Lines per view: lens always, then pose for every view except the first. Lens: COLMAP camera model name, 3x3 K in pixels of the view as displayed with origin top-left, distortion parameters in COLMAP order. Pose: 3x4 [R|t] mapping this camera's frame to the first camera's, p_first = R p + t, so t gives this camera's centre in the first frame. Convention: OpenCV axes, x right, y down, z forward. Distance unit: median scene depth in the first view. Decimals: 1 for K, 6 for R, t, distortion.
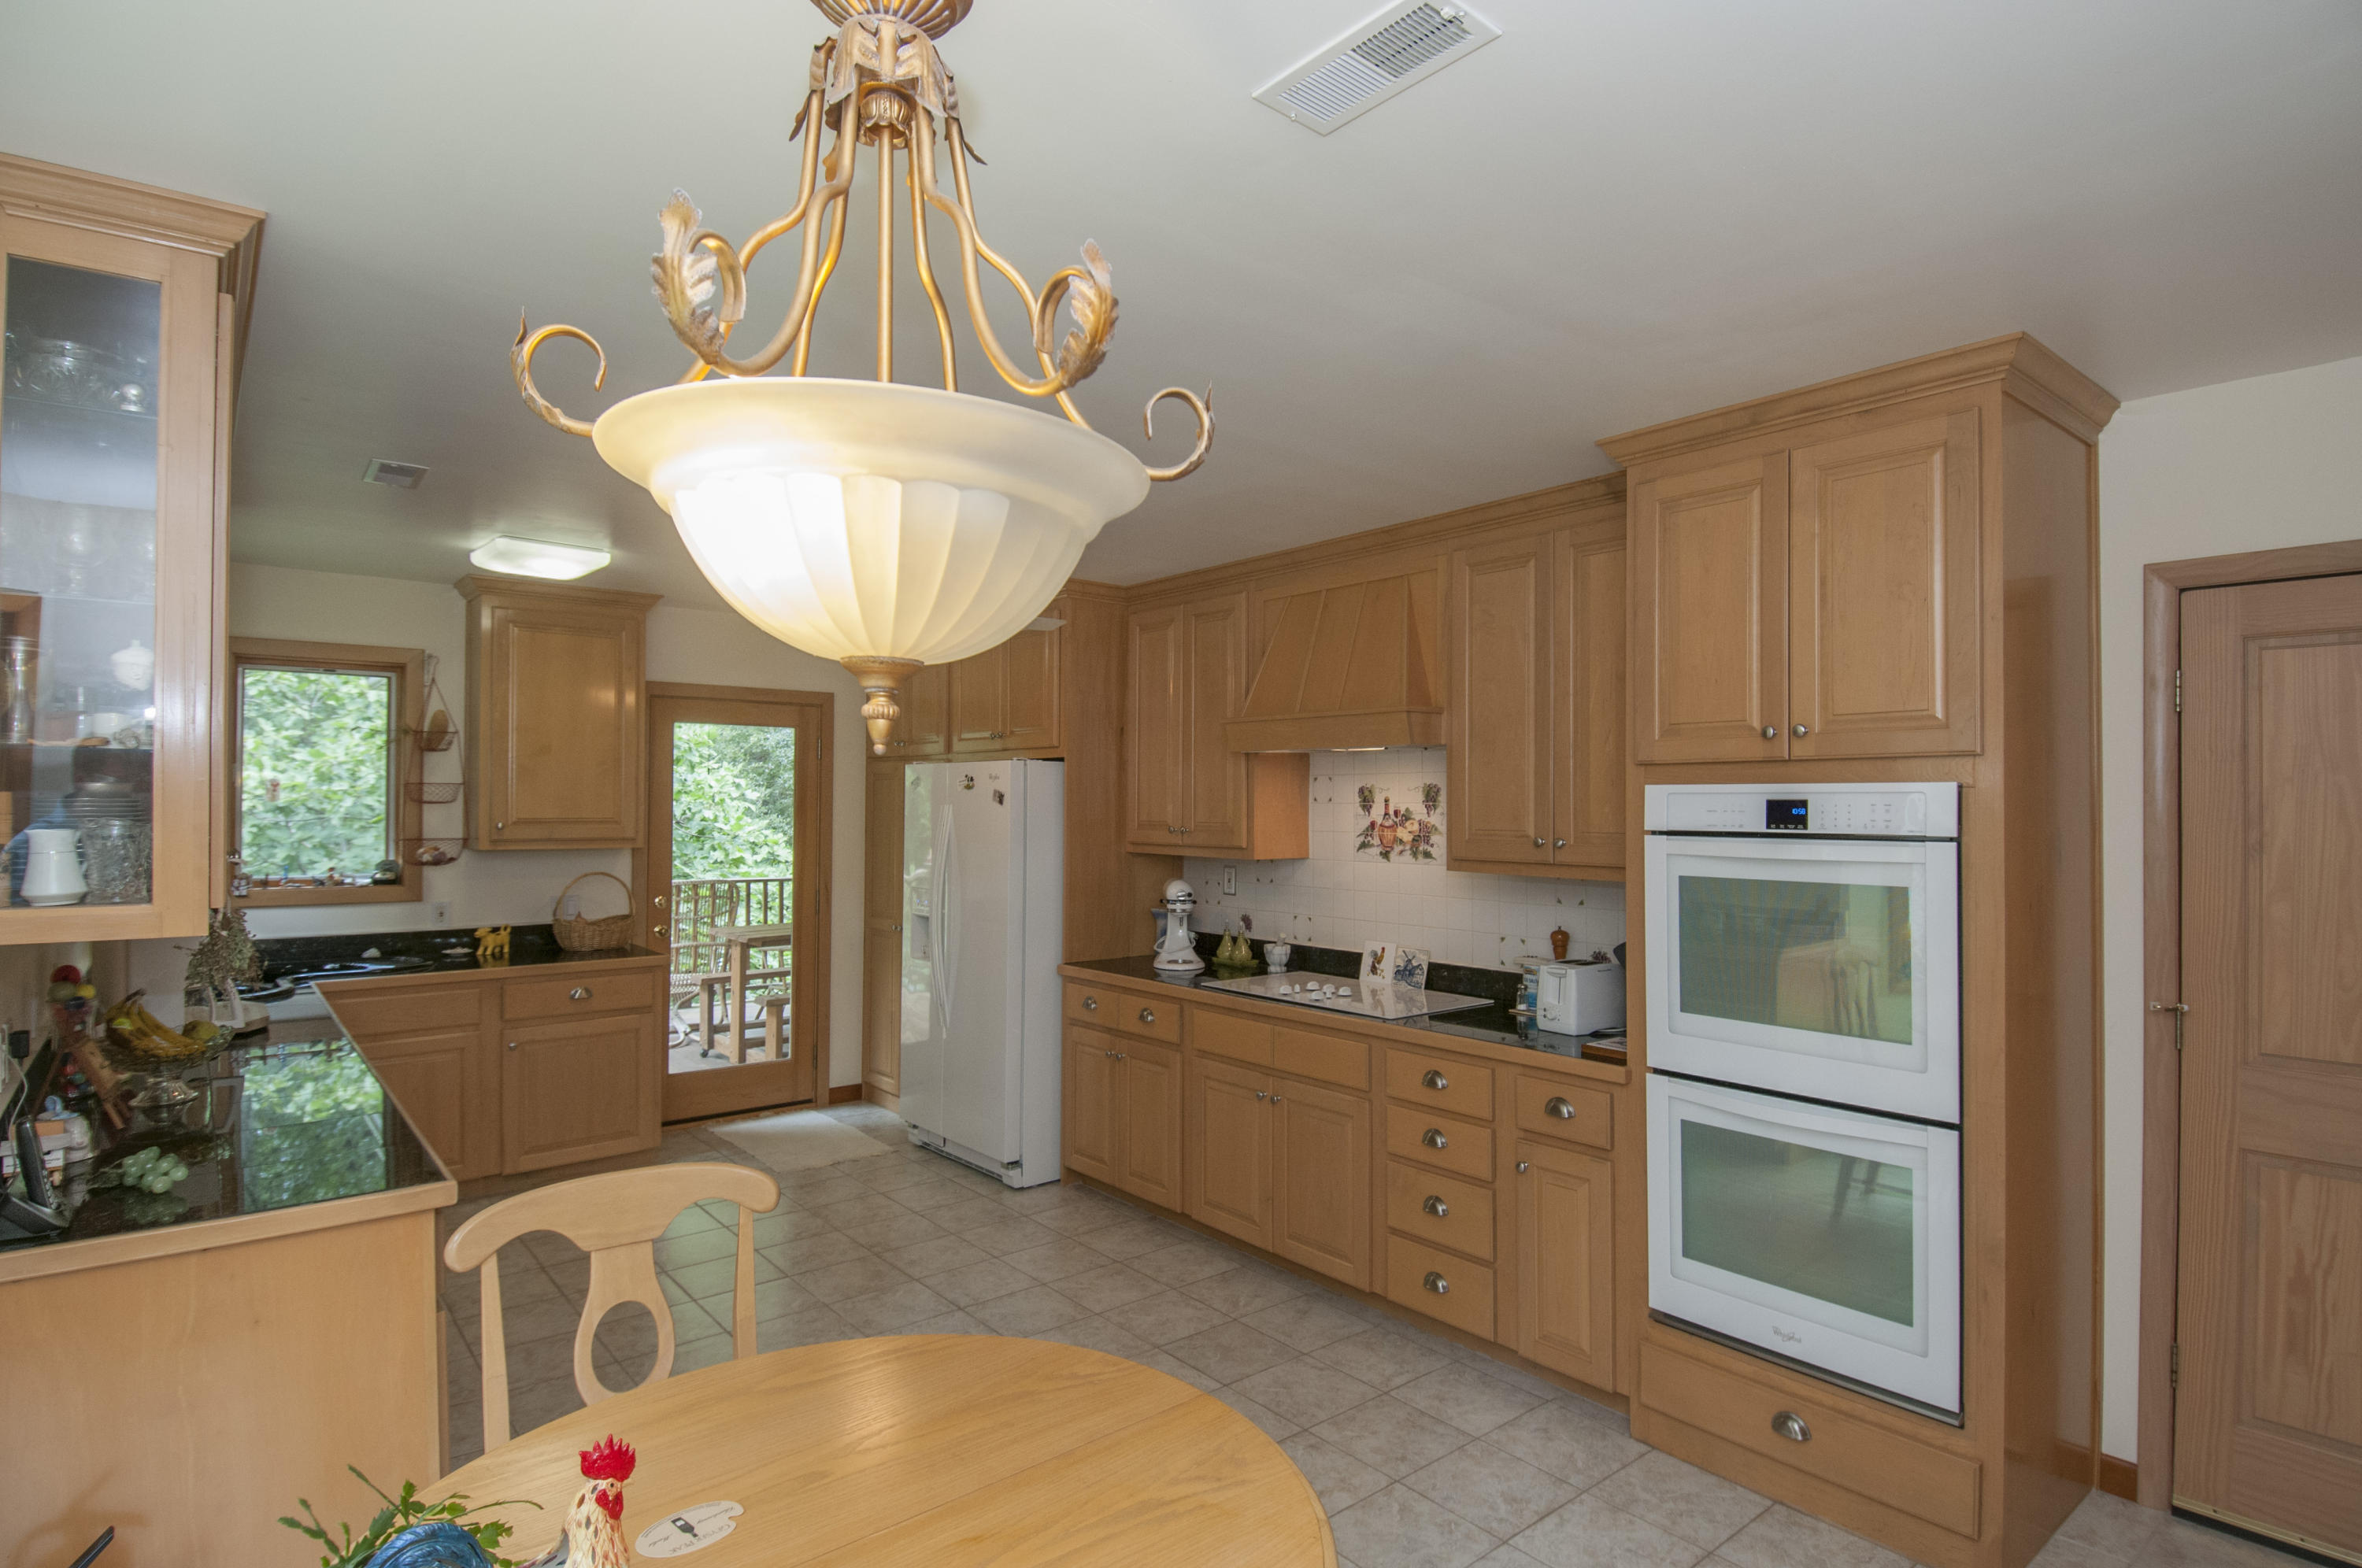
lens RADIAL K [[1212.4, 0, 1215.6], [0, 1212.4, 786.1], [0, 0, 1]] dist [0.047589, -0.052587]
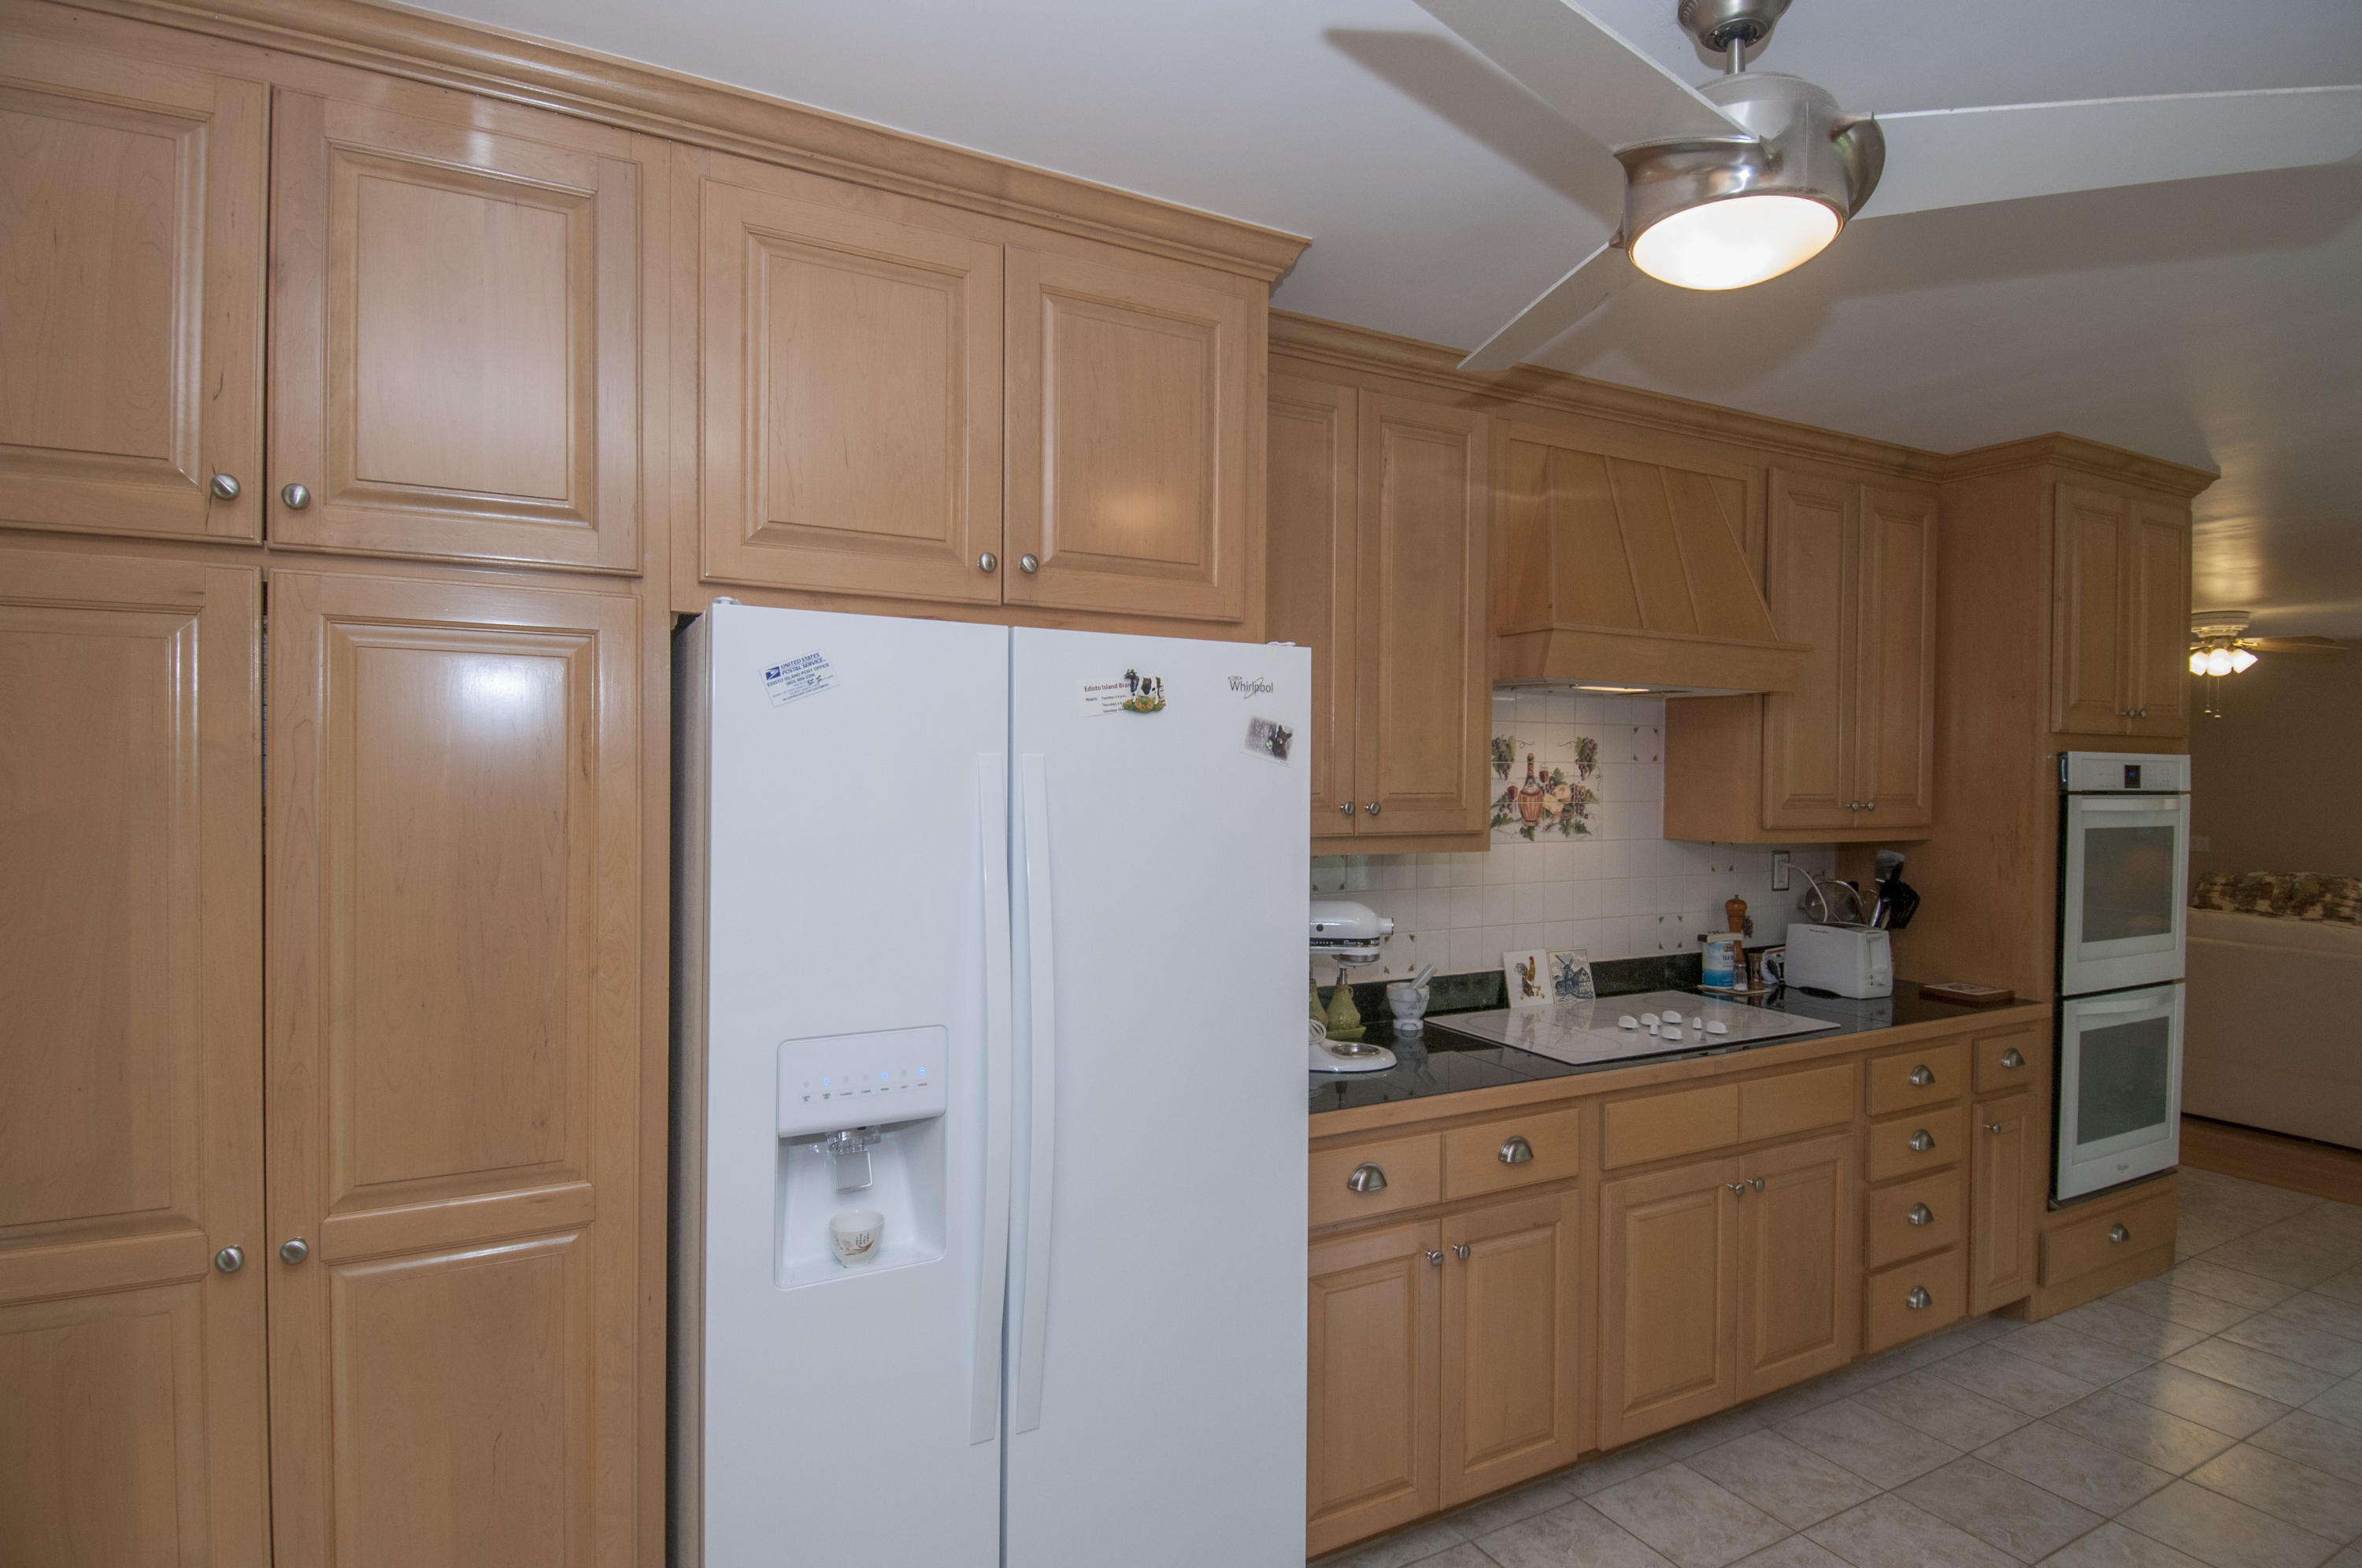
lens RADIAL K [[1201.0, 0, 1190.1], [0, 1201.0, 787.6], [0, 0, 1]] dist [0.032510, -0.039686]
pose [[0.215074, -0.014644, 0.976488, -0.629314], [-0.022171, 0.999557, 0.019873, 0.019706], [-0.976346, -0.025924, 0.214654, 1.058118]]
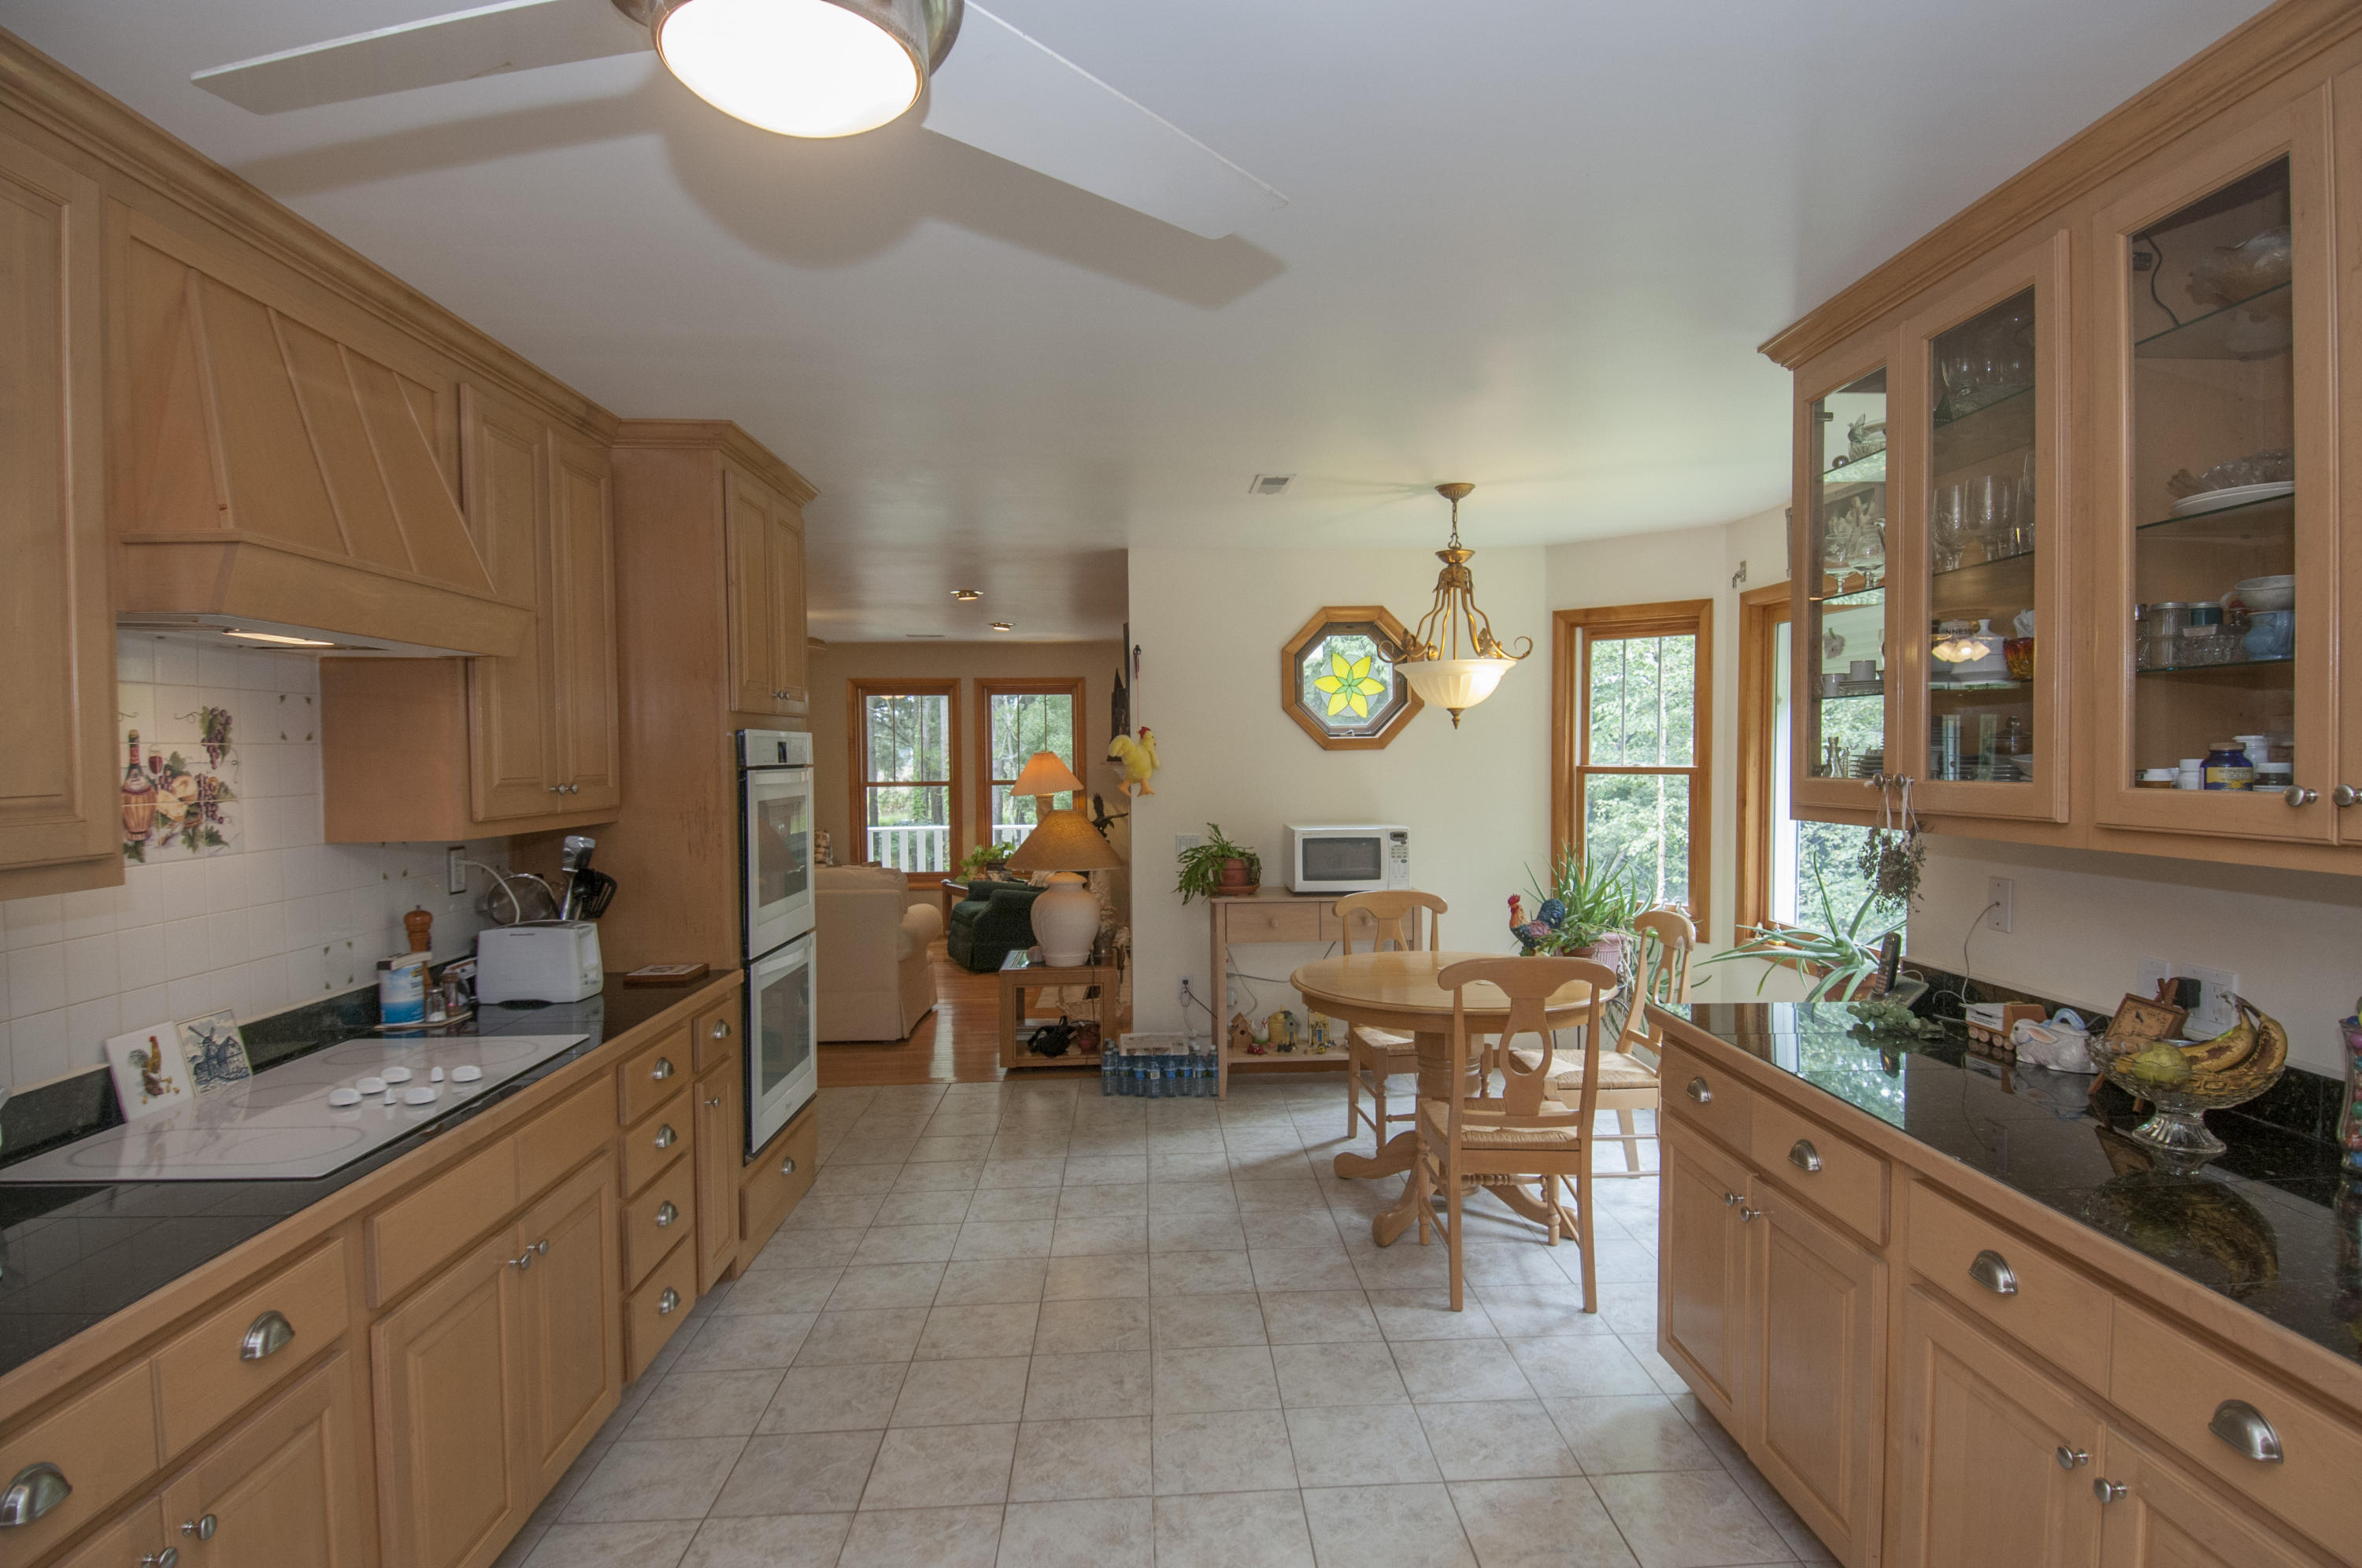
lens RADIAL K [[1212.4, 0, 1215.6], [0, 1212.4, 786.1], [0, 0, 1]] dist [0.047589, -0.052587]
pose [[-0.798761, -0.011829, 0.601533, -0.505835], [-0.000002, 0.999807, 0.019657, 0.021817], [-0.601649, 0.015700, -0.798606, 1.143893]]
